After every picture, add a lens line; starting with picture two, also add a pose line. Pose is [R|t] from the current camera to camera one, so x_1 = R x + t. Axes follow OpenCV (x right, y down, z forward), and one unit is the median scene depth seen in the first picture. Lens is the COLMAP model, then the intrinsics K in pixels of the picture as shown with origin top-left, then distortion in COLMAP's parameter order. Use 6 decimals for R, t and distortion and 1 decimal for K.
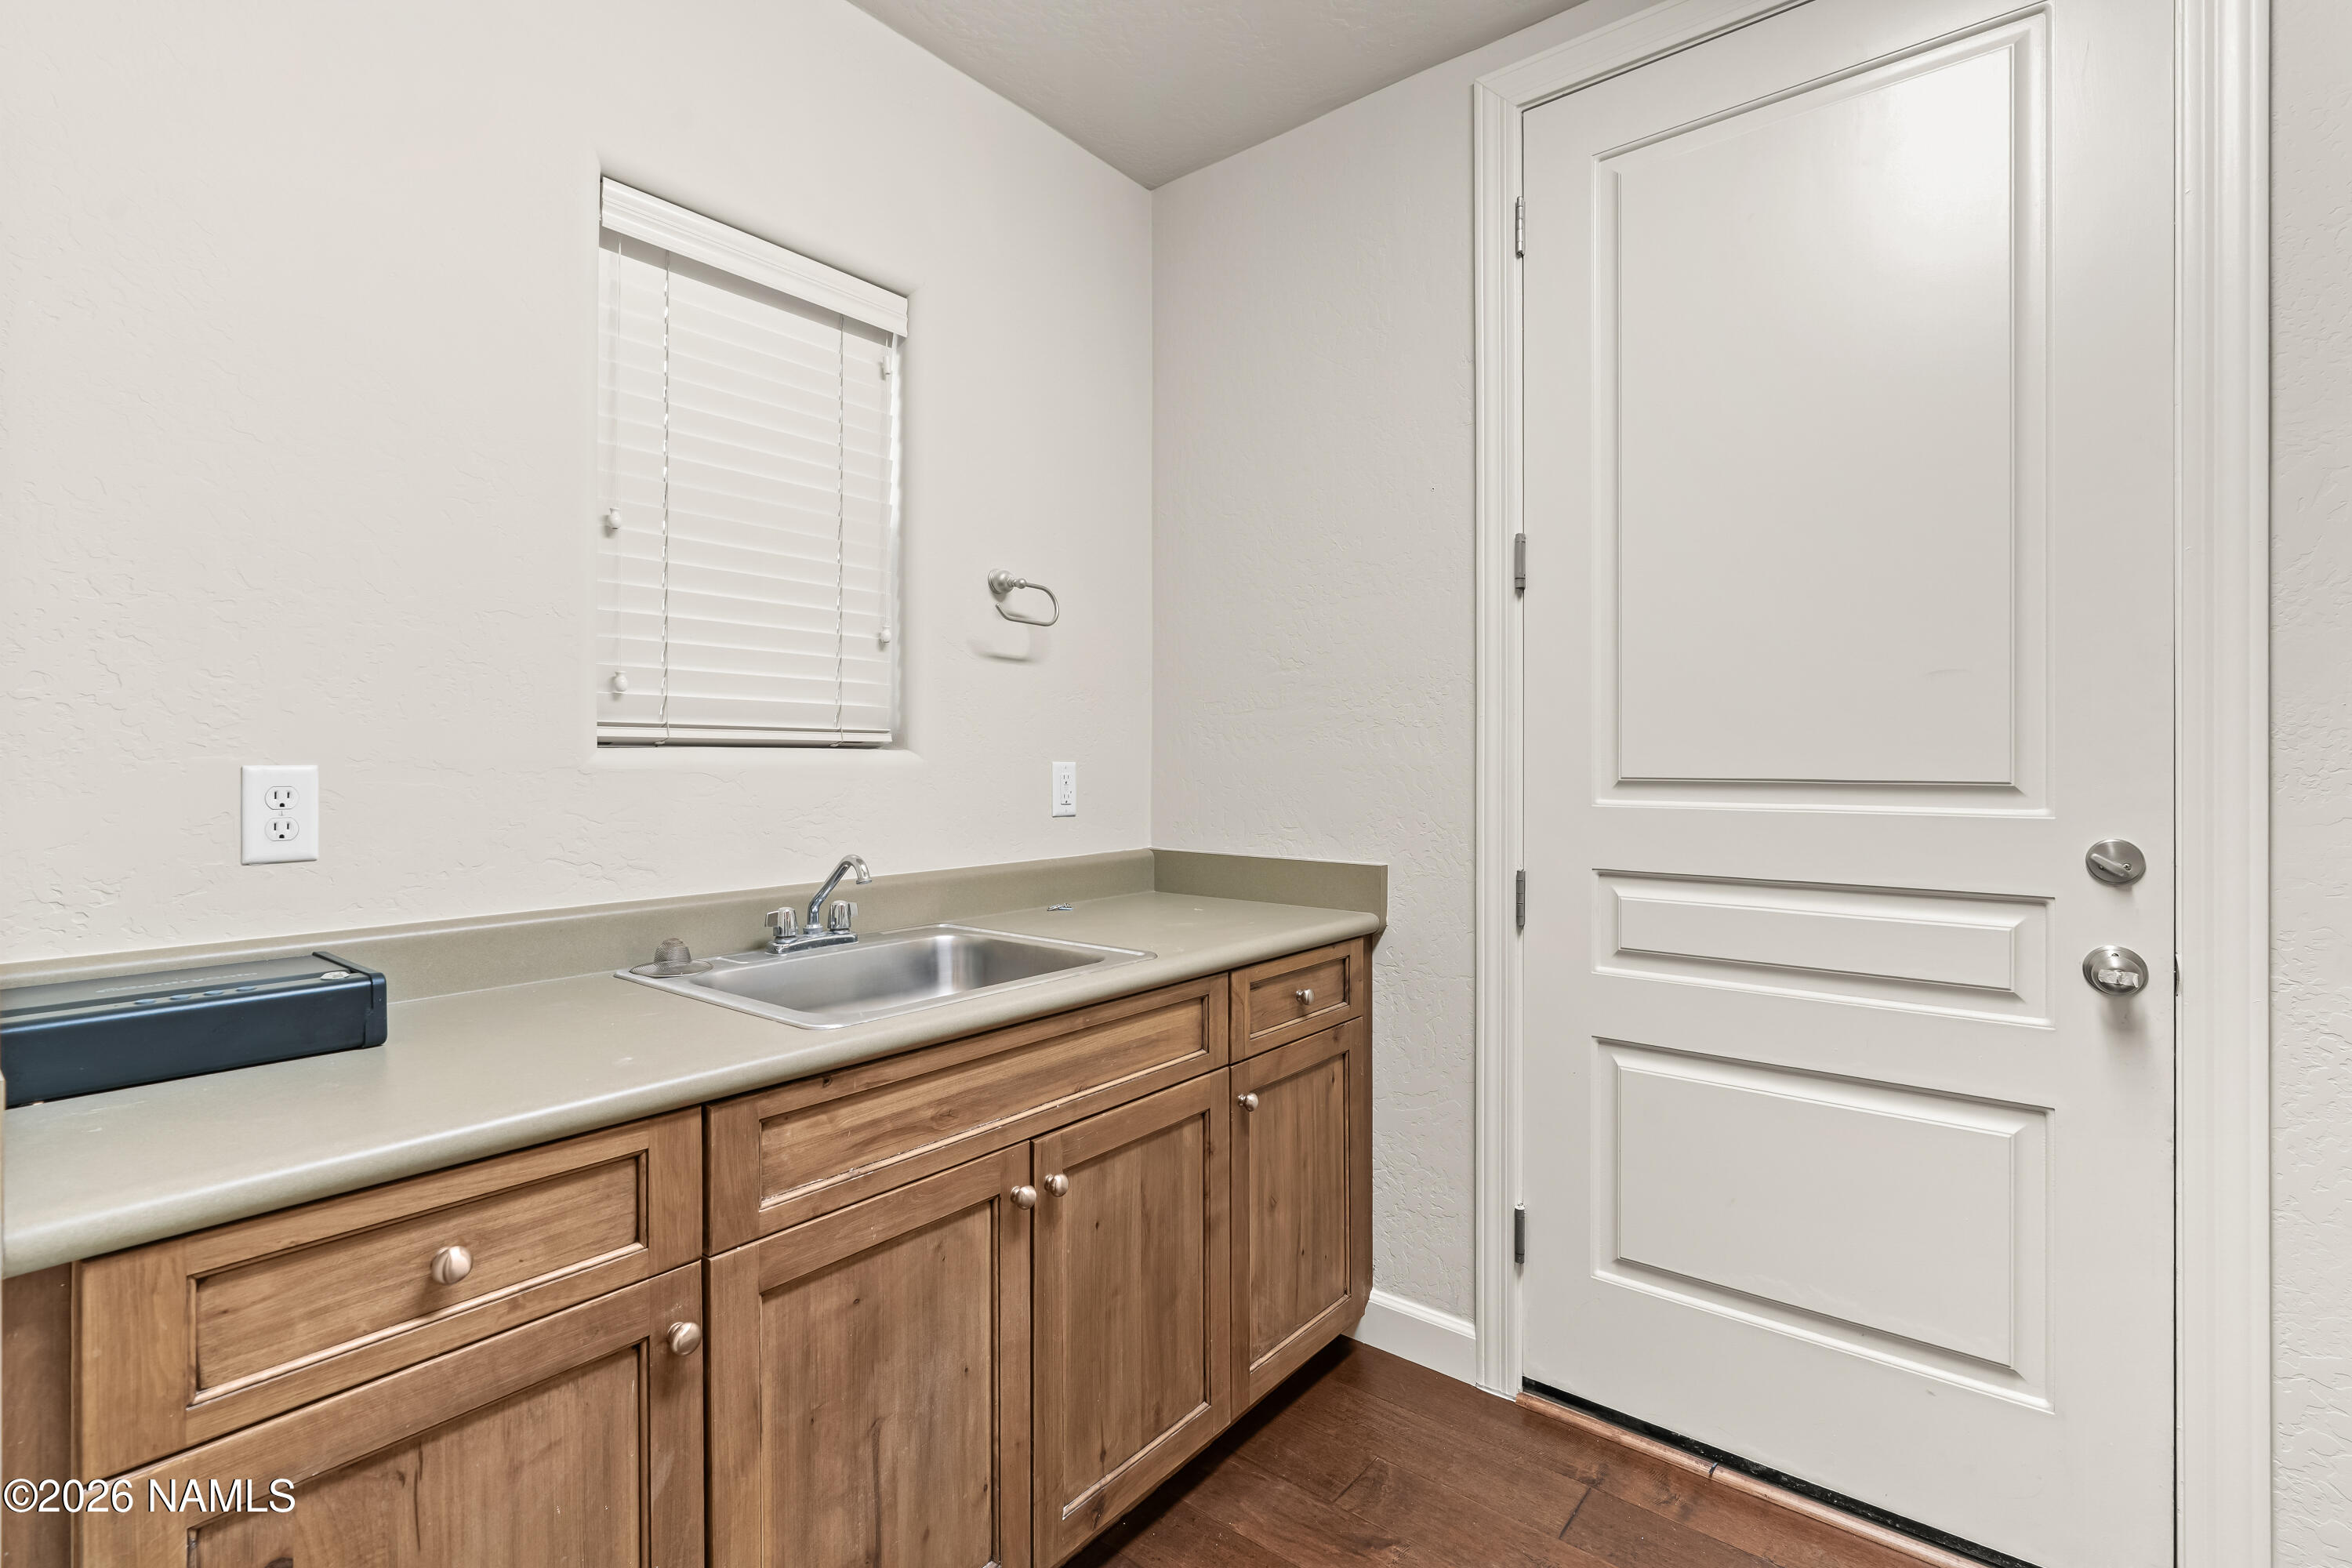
lens RADIAL K [[1094.9, 0, 1153.0], [0, 1094.9, 754.0], [0, 0, 1]] dist [-0.002875, 0.003094]
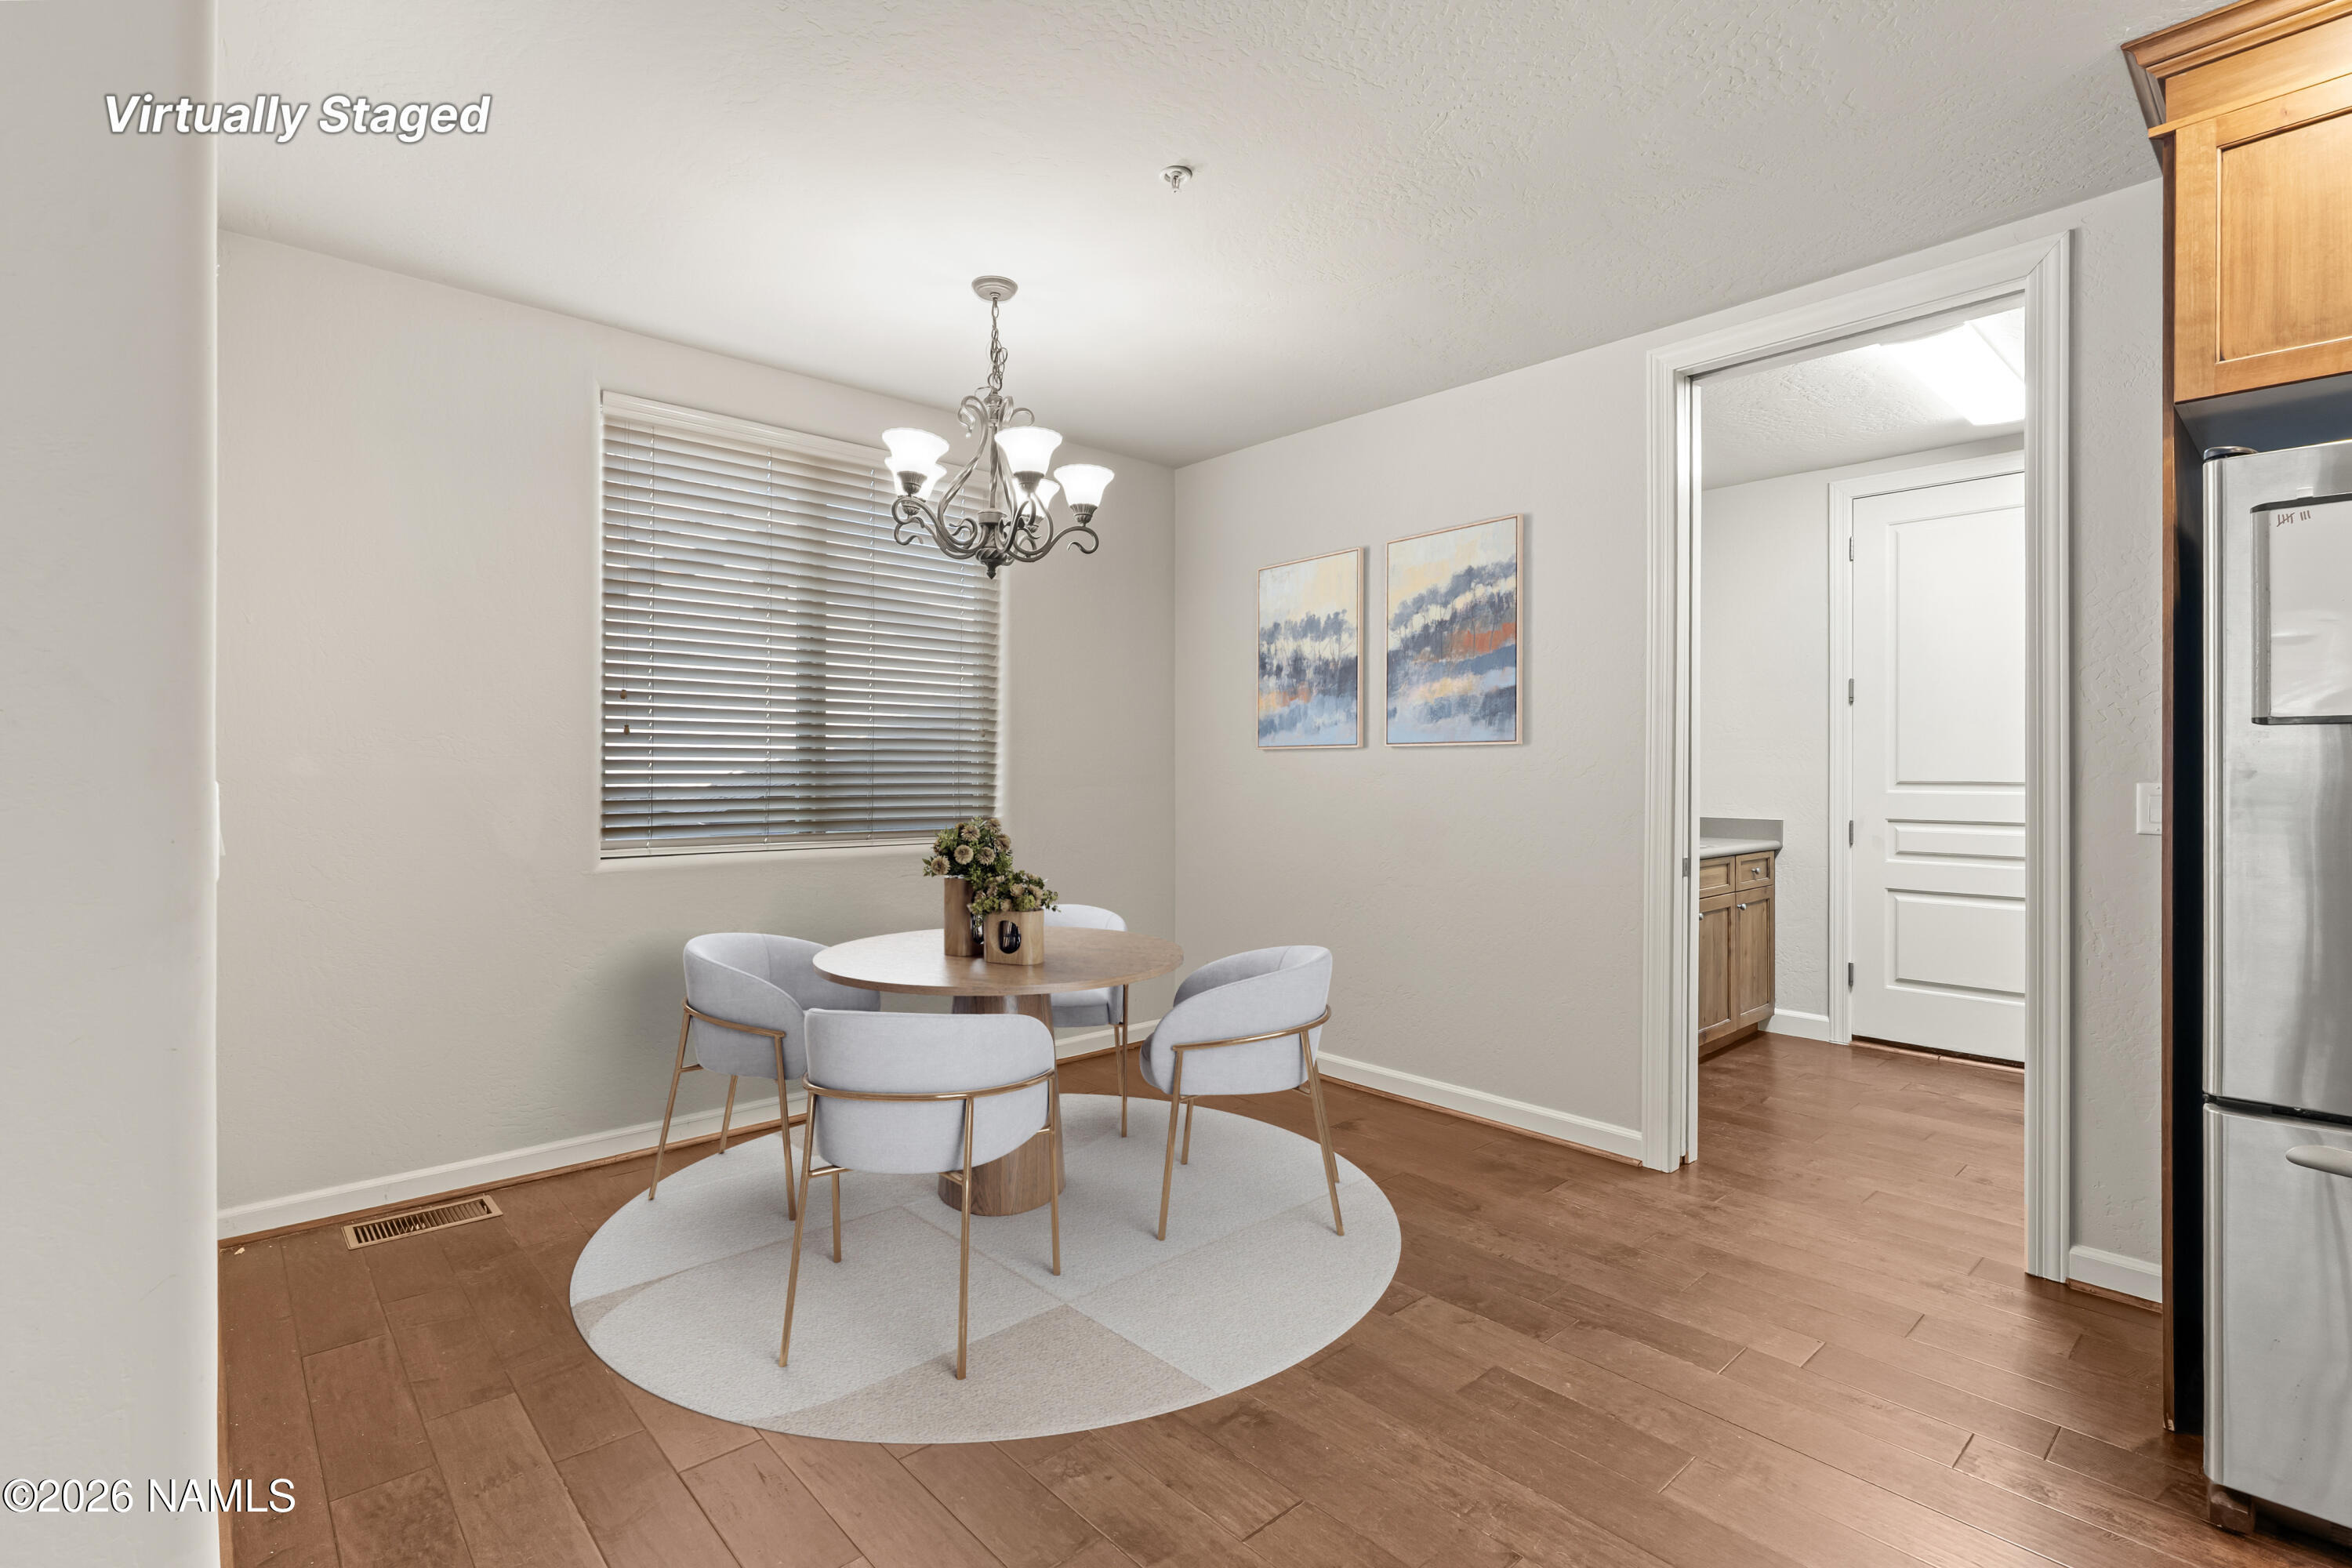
lens RADIAL K [[1091.9, 0, 1181.7], [0, 1091.9, 763.5], [0, 0, 1]] dist [0.005708, 0.000238]
pose [[0.989753, -0.001388, -0.142787, -0.795555], [0.002216, 0.999982, 0.005640, -0.034340], [0.142776, -0.005899, 0.989737, -1.622831]]
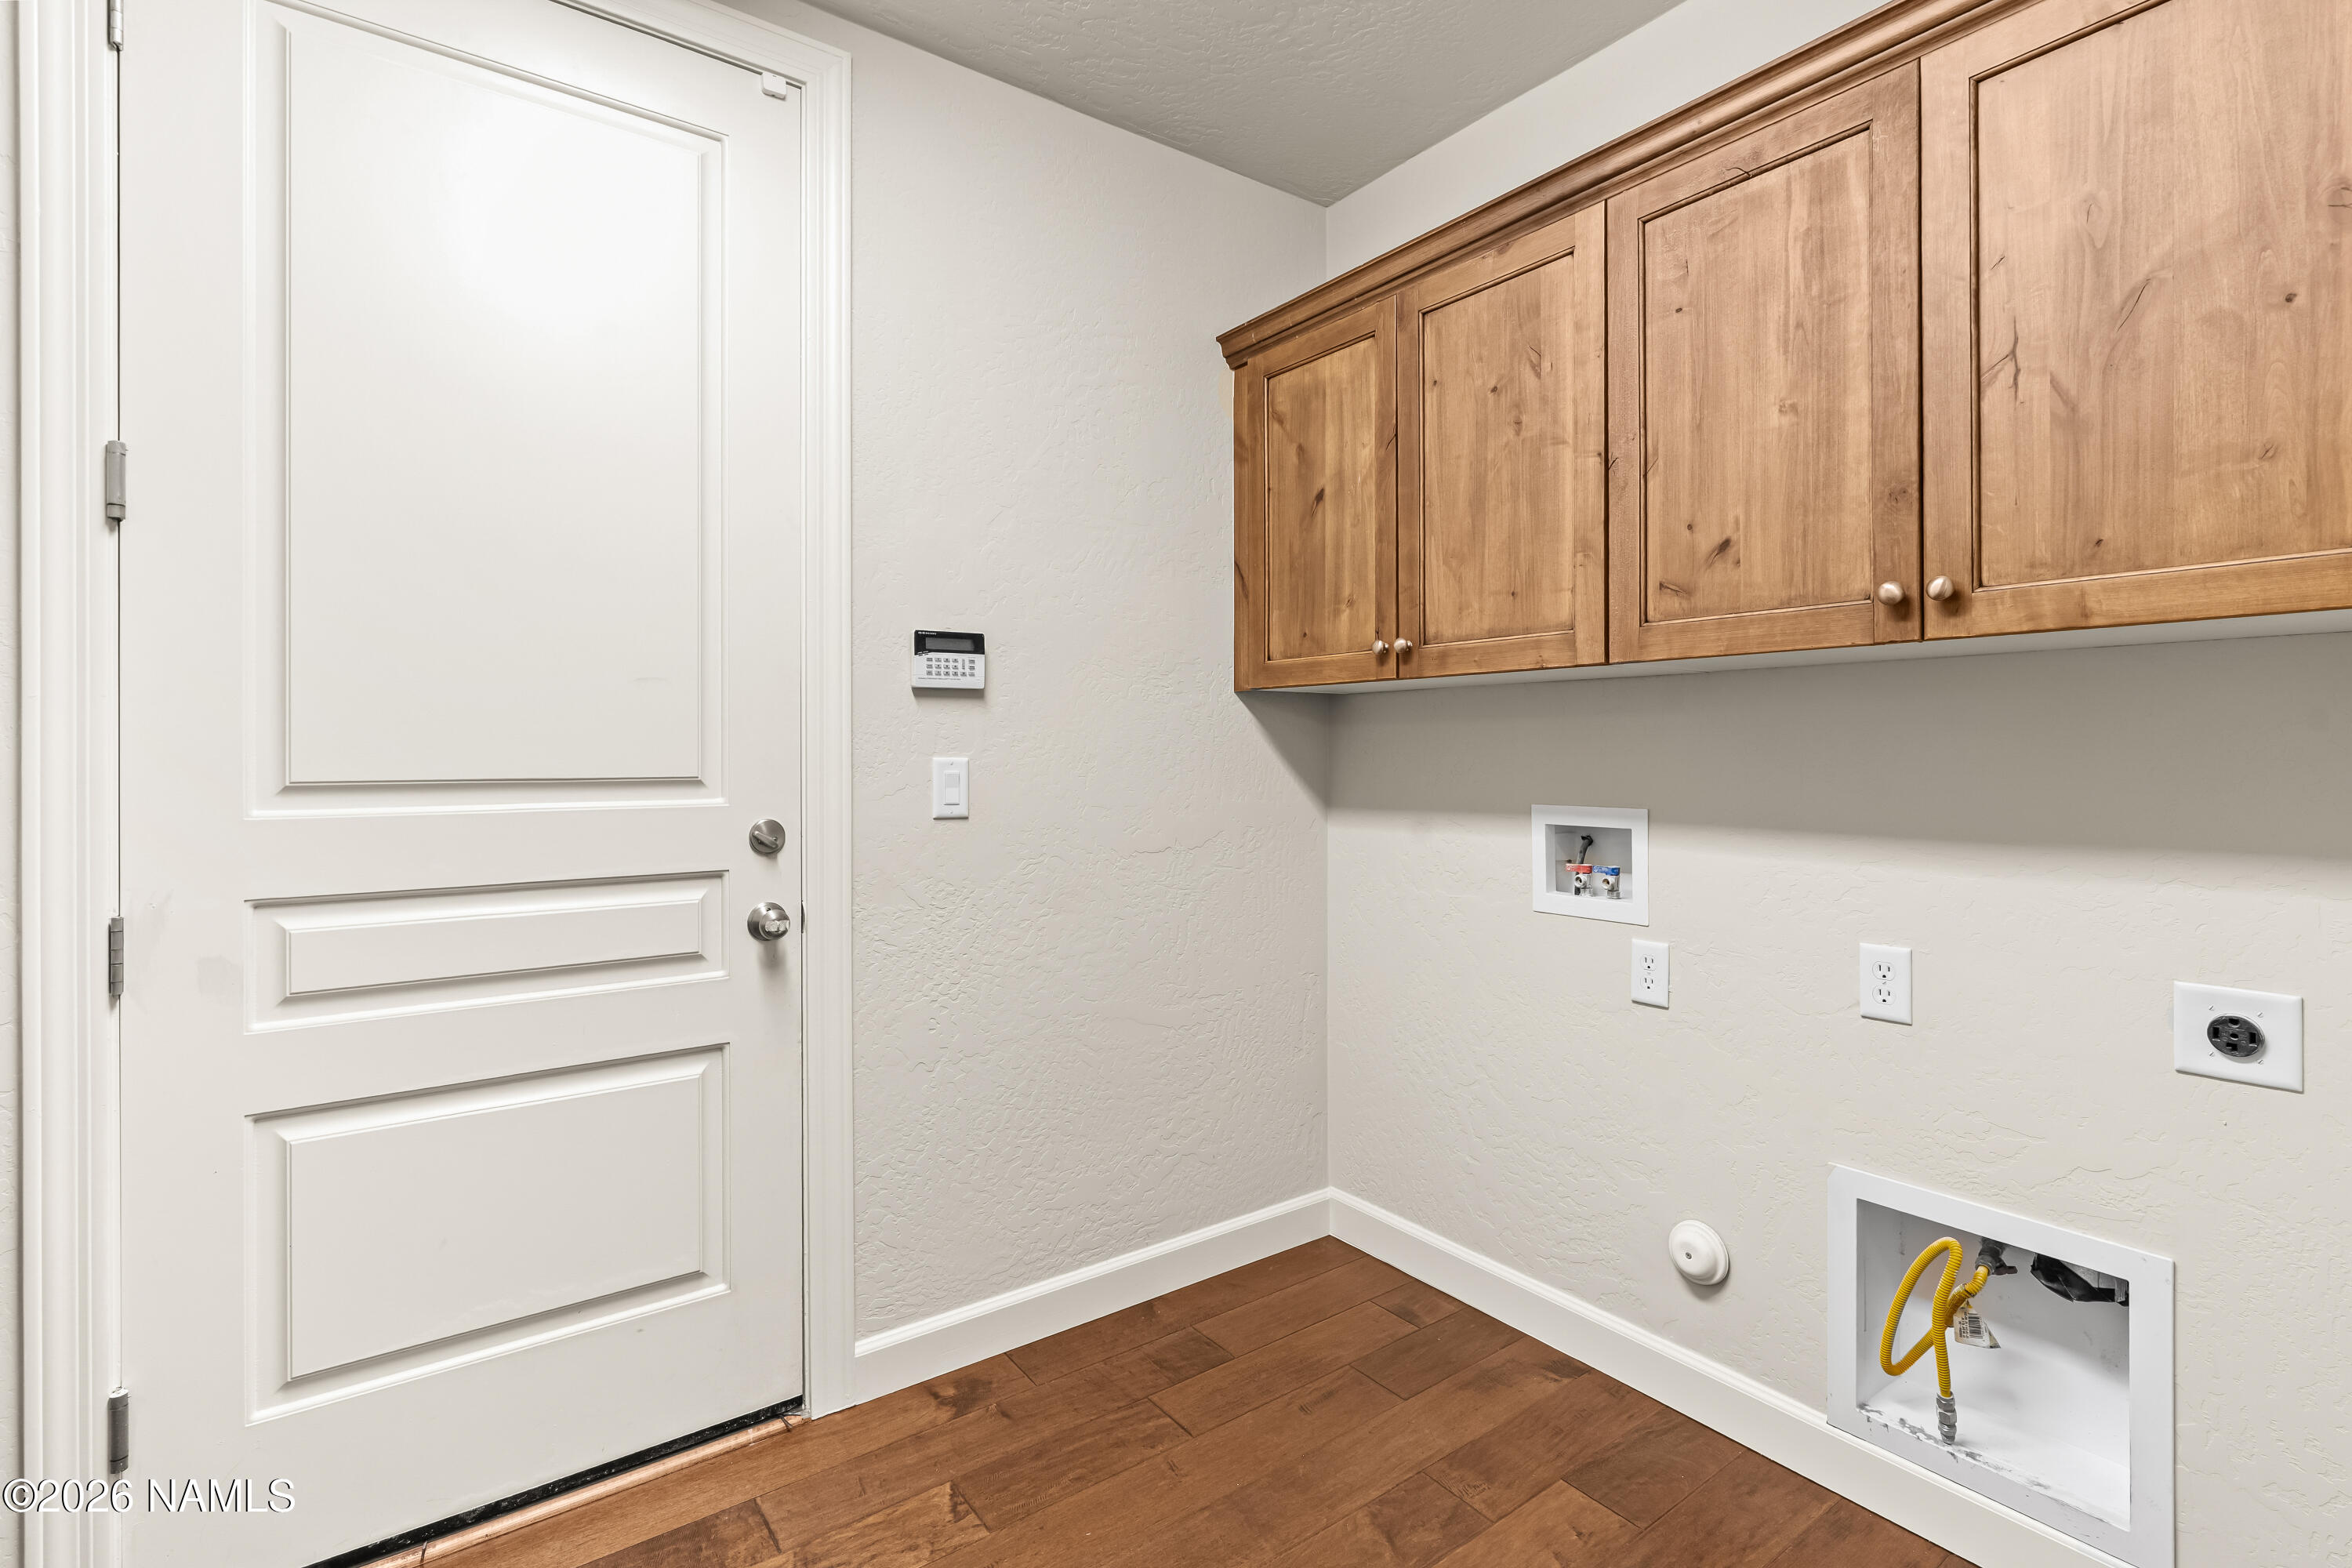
lens RADIAL K [[1094.9, 0, 1177.6], [0, 1094.9, 758.9], [0, 0, 1]] dist [-0.002875, 0.003094]
pose [[0.250522, -0.003613, 0.968104, -0.185935], [0.002155, 0.999993, 0.003175, 0.003443], [-0.968108, 0.001290, 0.250528, 0.164692]]
